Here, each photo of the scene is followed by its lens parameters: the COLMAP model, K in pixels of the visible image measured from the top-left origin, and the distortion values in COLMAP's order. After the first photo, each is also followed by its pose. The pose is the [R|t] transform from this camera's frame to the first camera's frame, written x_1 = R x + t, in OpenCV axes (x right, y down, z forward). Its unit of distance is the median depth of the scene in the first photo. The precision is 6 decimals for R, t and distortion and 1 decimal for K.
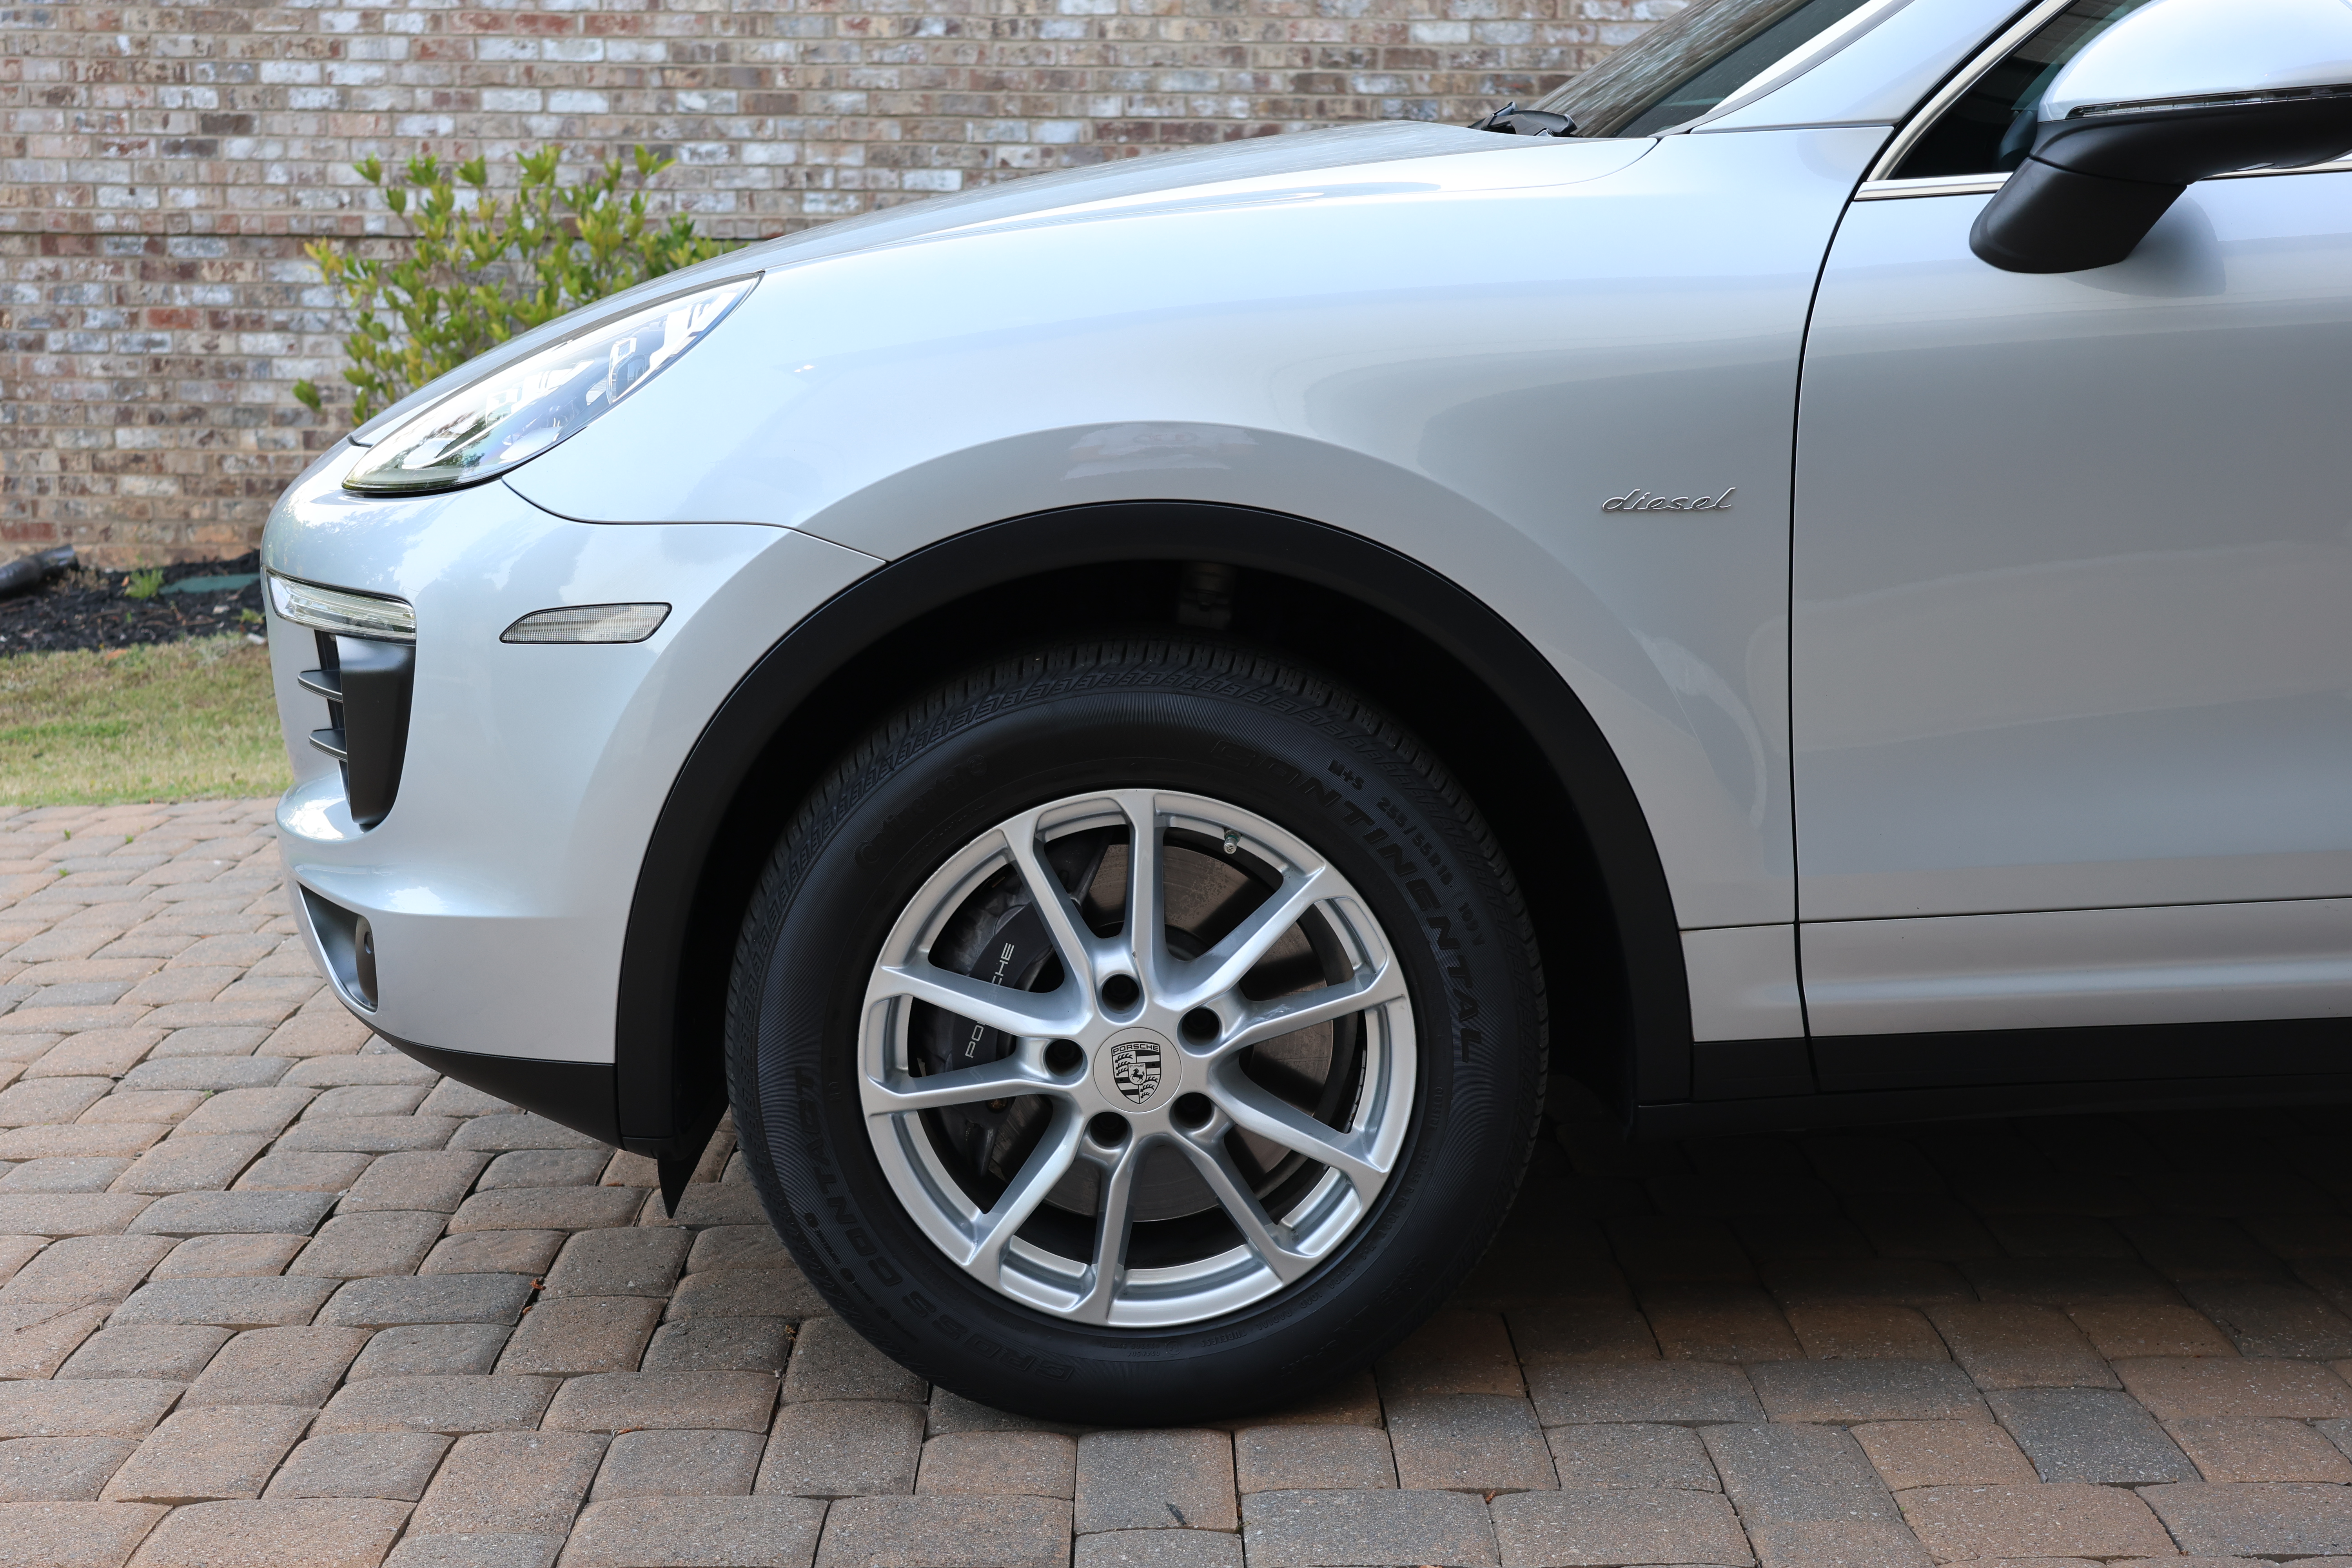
lens RADIAL K [[2863.6, 0, 1183.4], [0, 2863.6, 773.6], [0, 0, 1]] dist [0.002919, 0.000000]
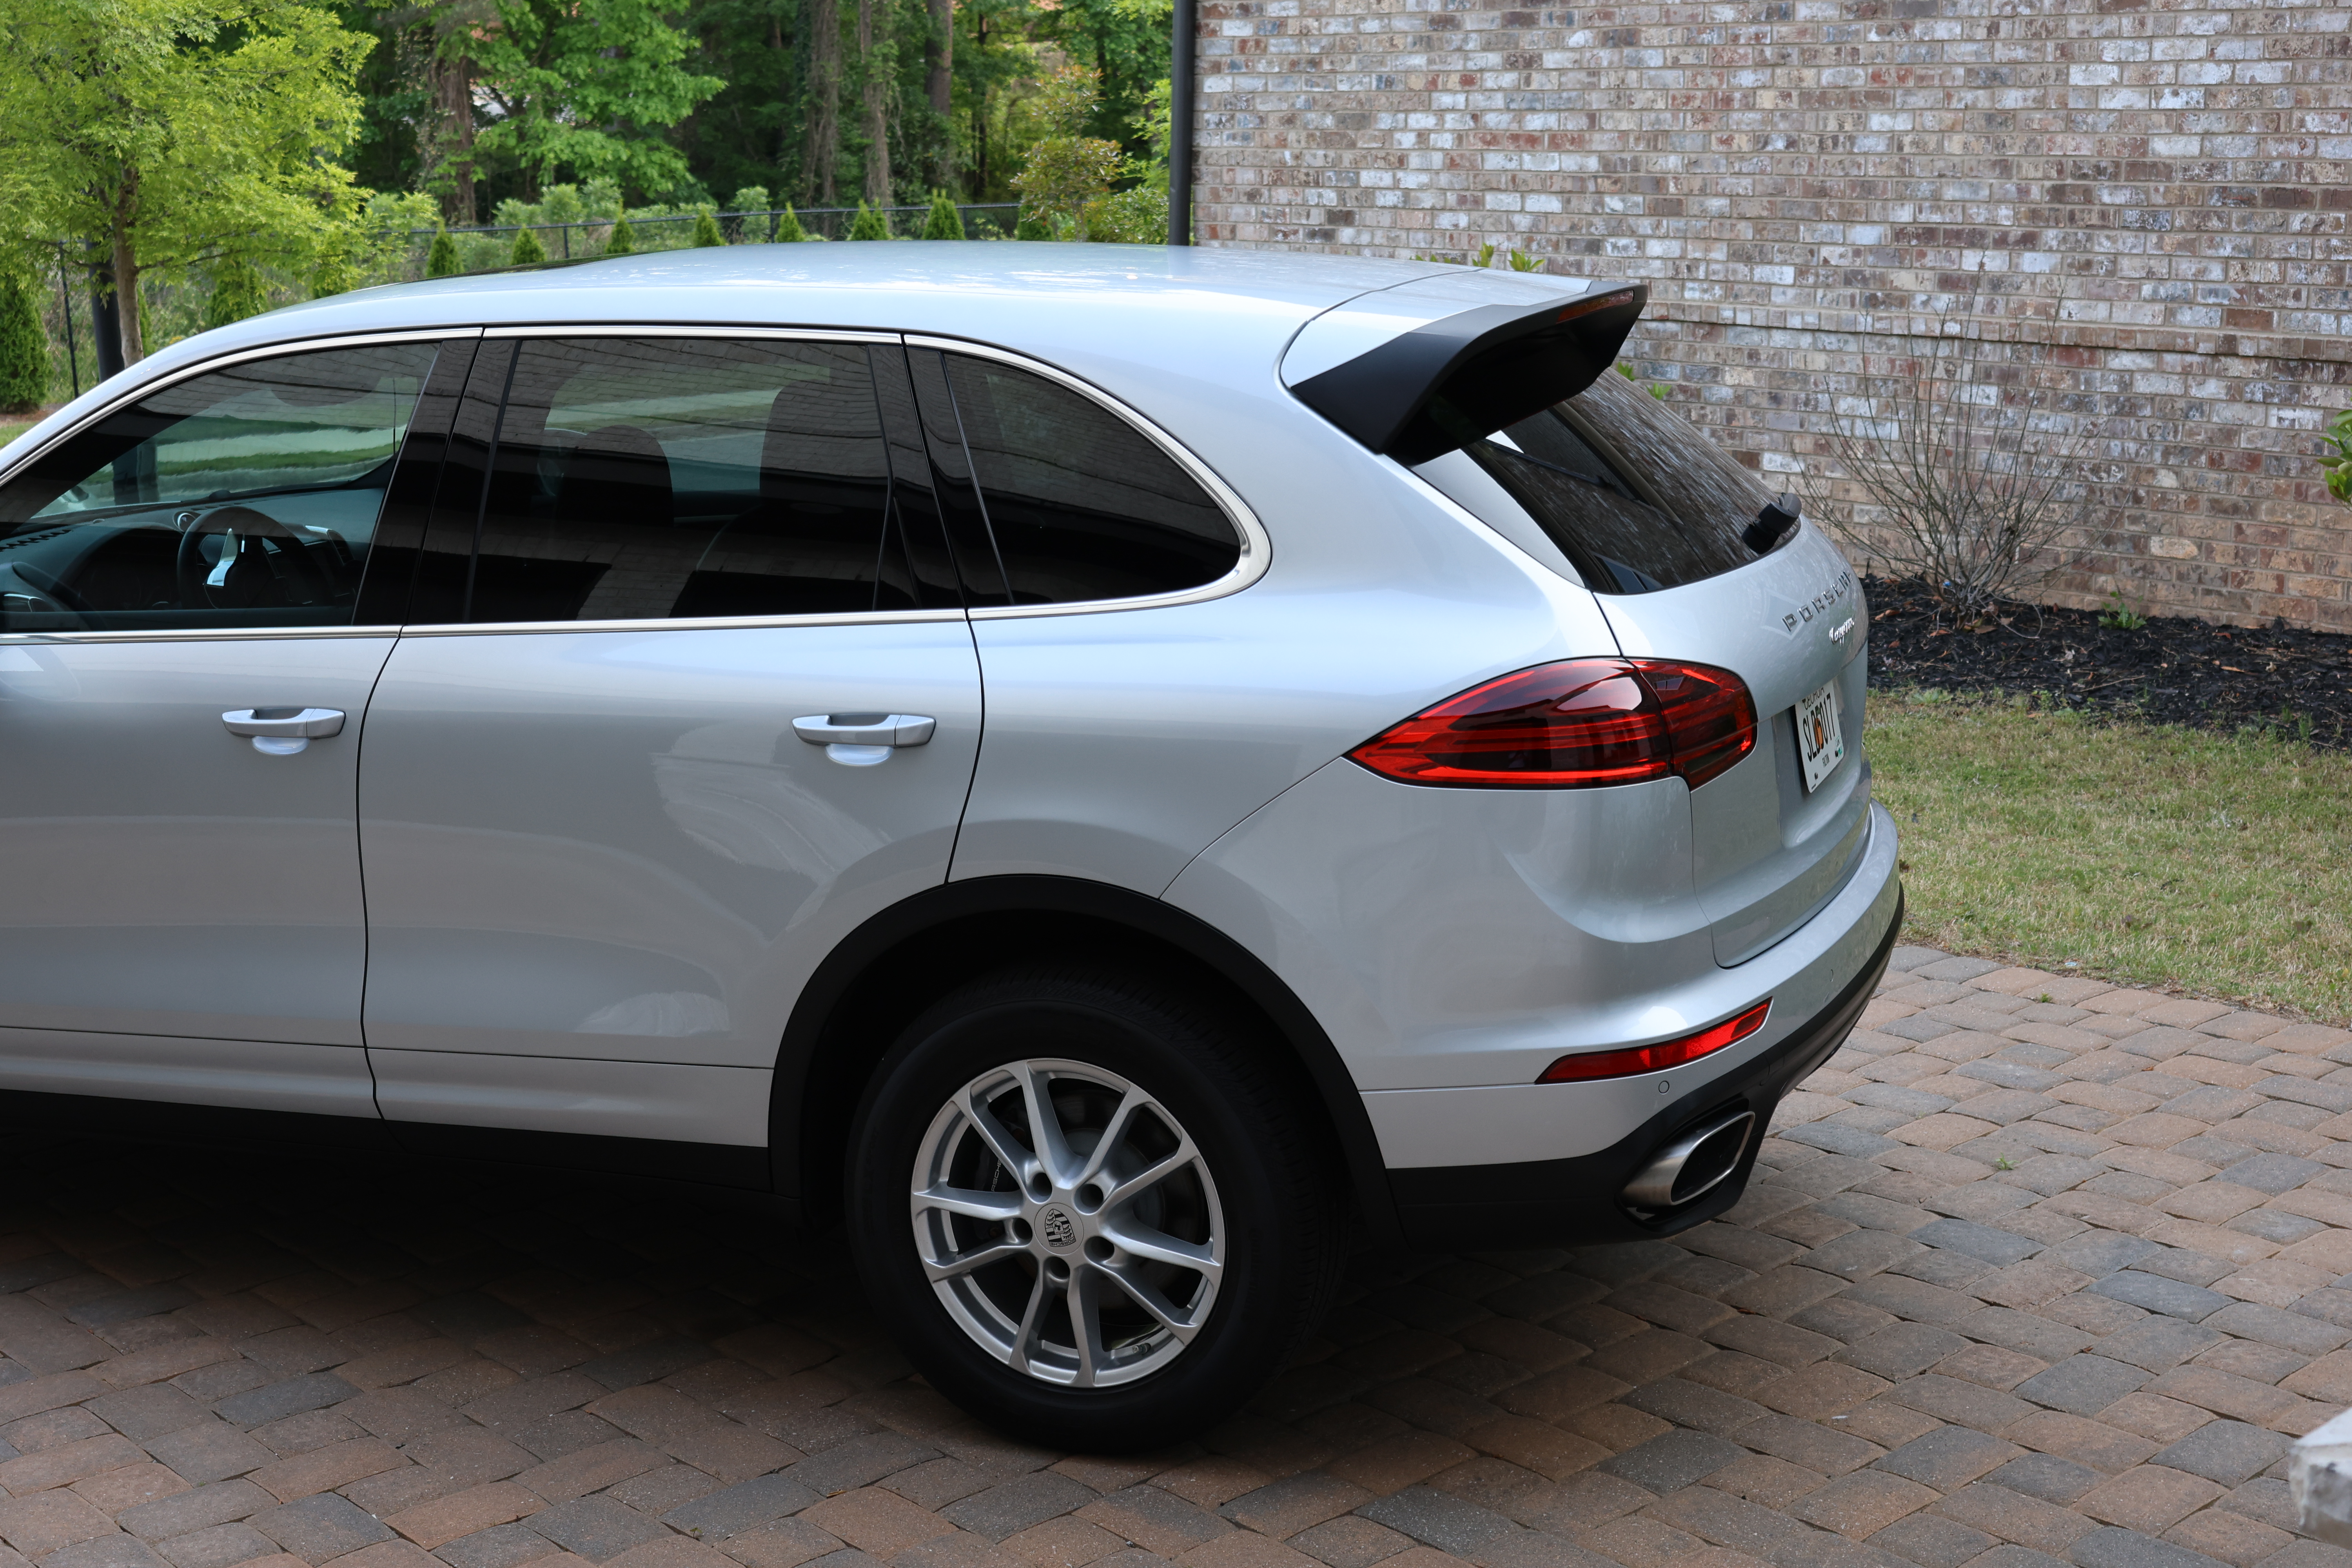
lens RADIAL K [[3267.2, 0, 1179.9], [0, 3267.2, 781.3], [0, 0, 1]] dist [-0.005714, 0.000000]
pose [[0.658865, 0.143181, -0.738509, 0.753759], [-0.114157, 0.989380, 0.089973, -0.098028], [0.743549, 0.025026, 0.668213, -0.042854]]
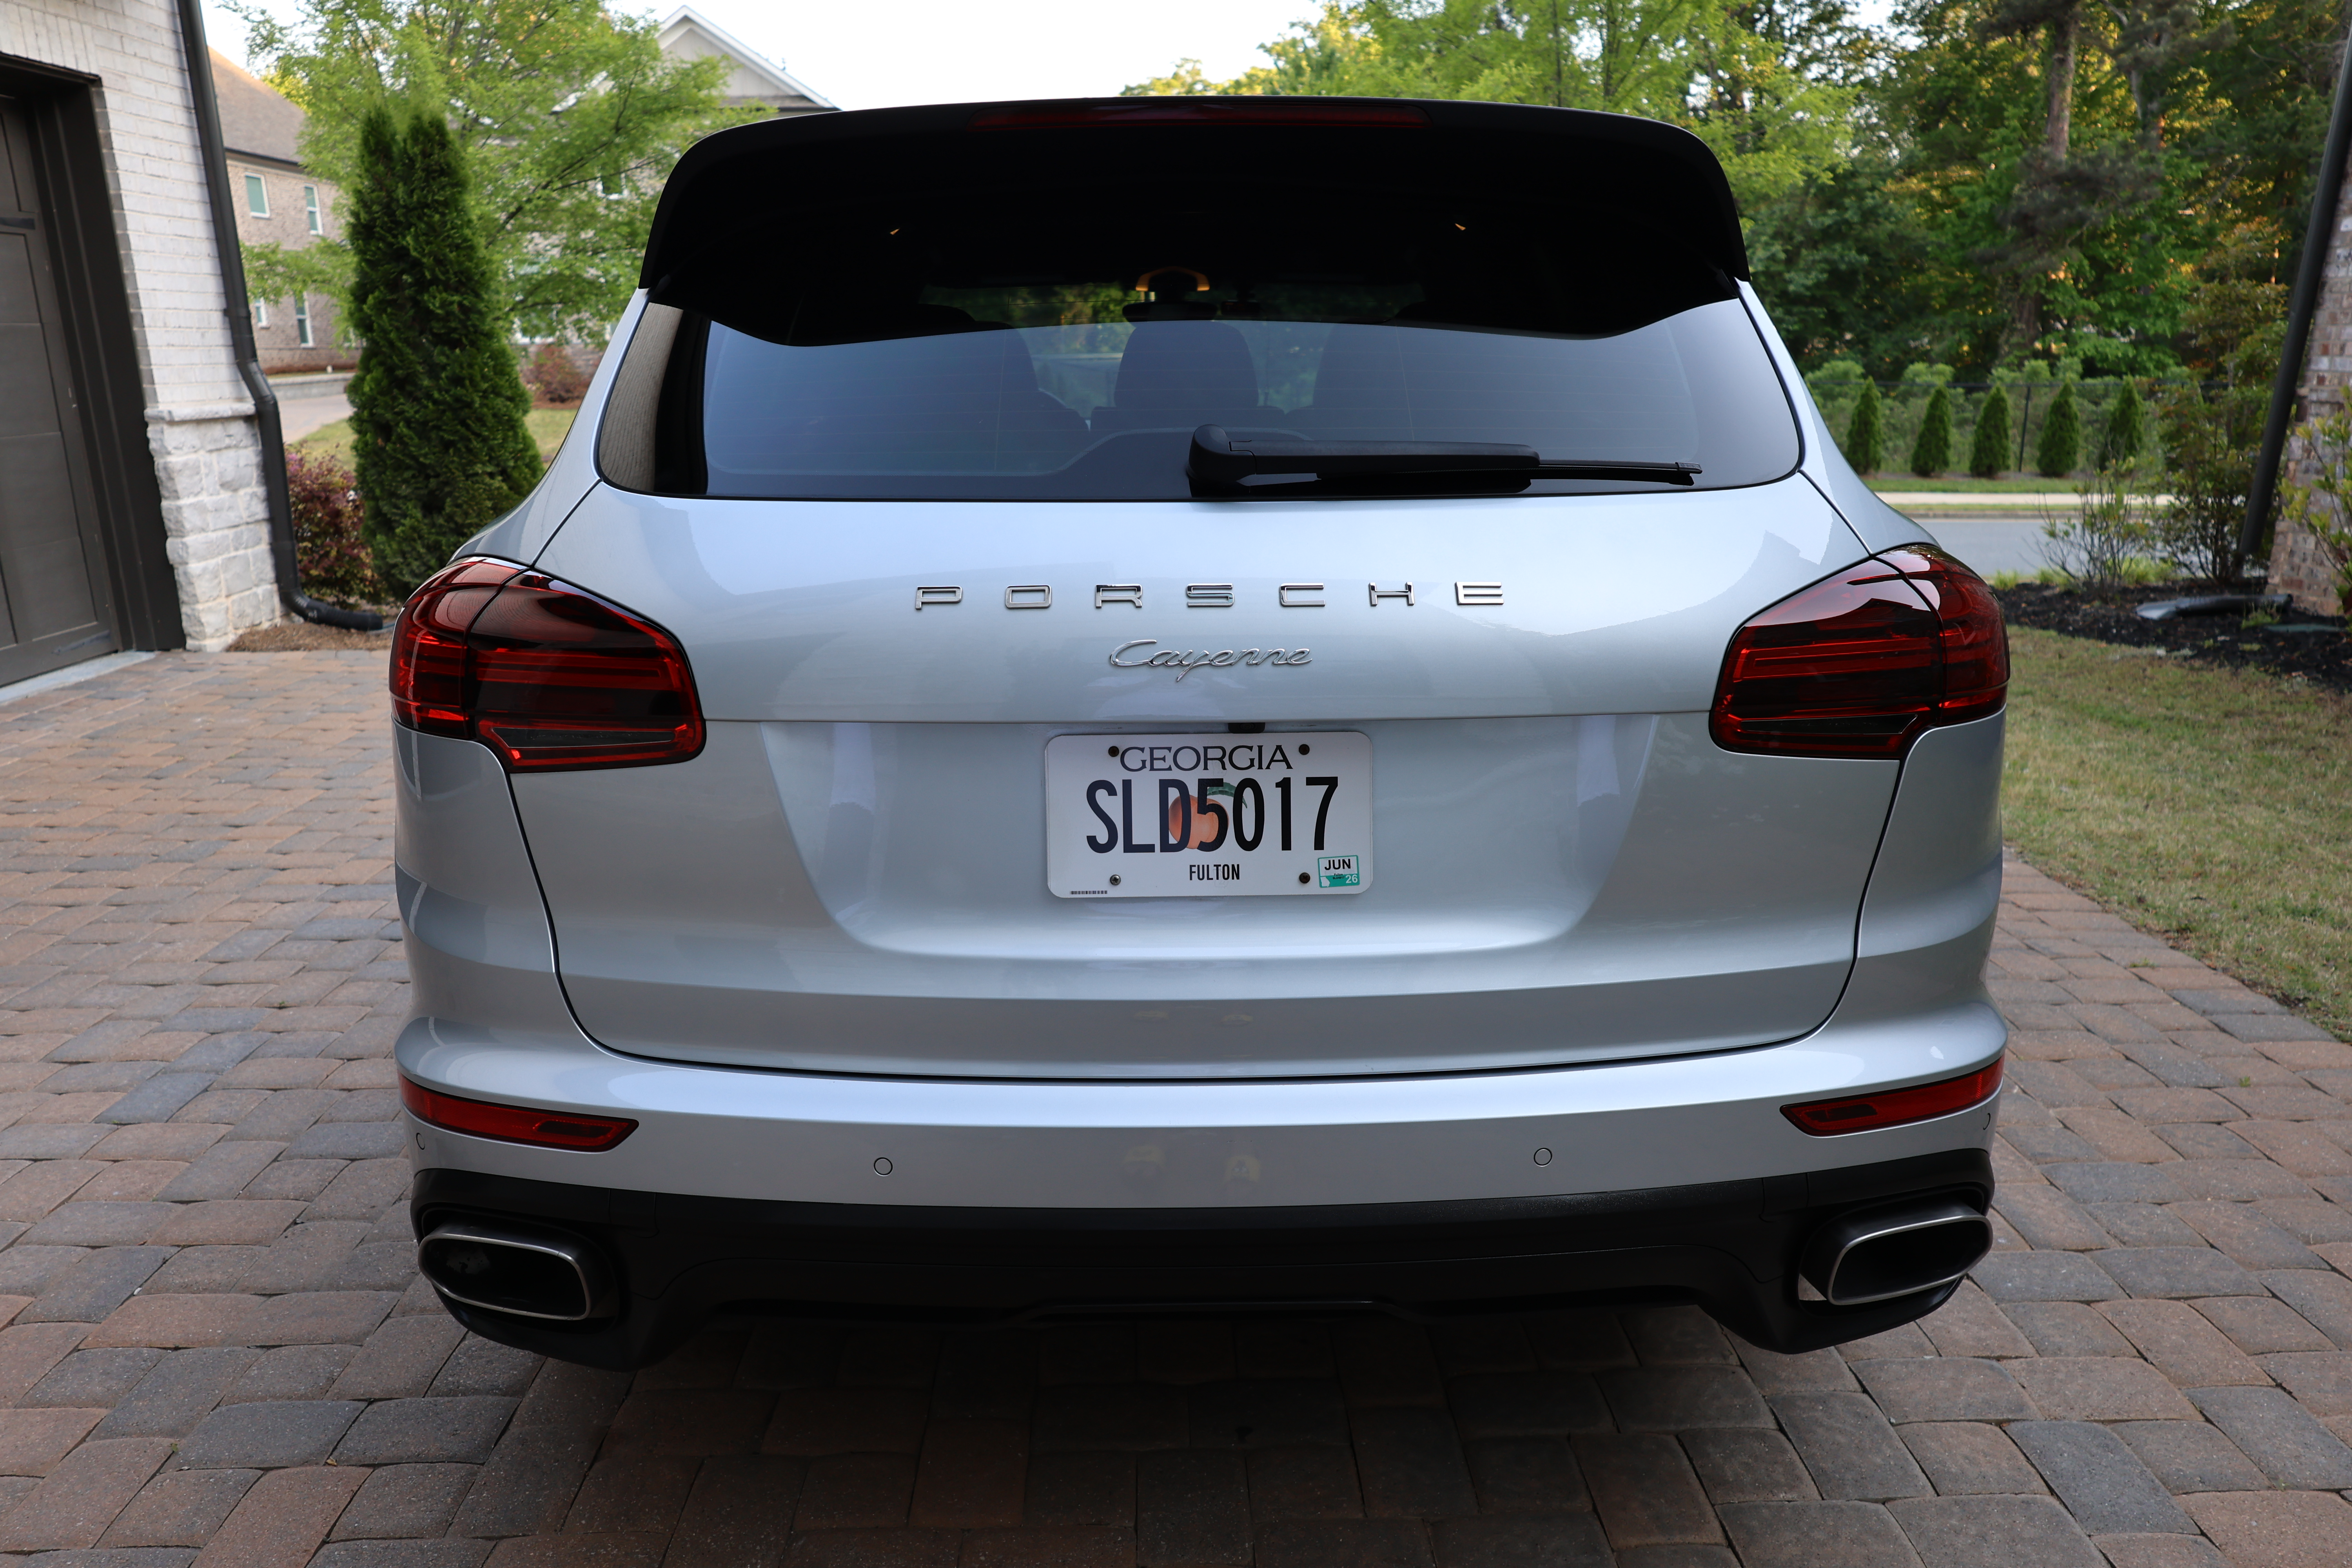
lens RADIAL K [[1624.4, 0, 1158.2], [0, 1624.4, 789.1], [0, 0, 1]] dist [-0.004180, 0.006854]
pose [[-0.007749, 0.264049, -0.964478, 0.556845], [-0.172873, 0.949631, 0.261373, -0.106135], [0.984914, 0.168758, 0.038288, 0.343082]]
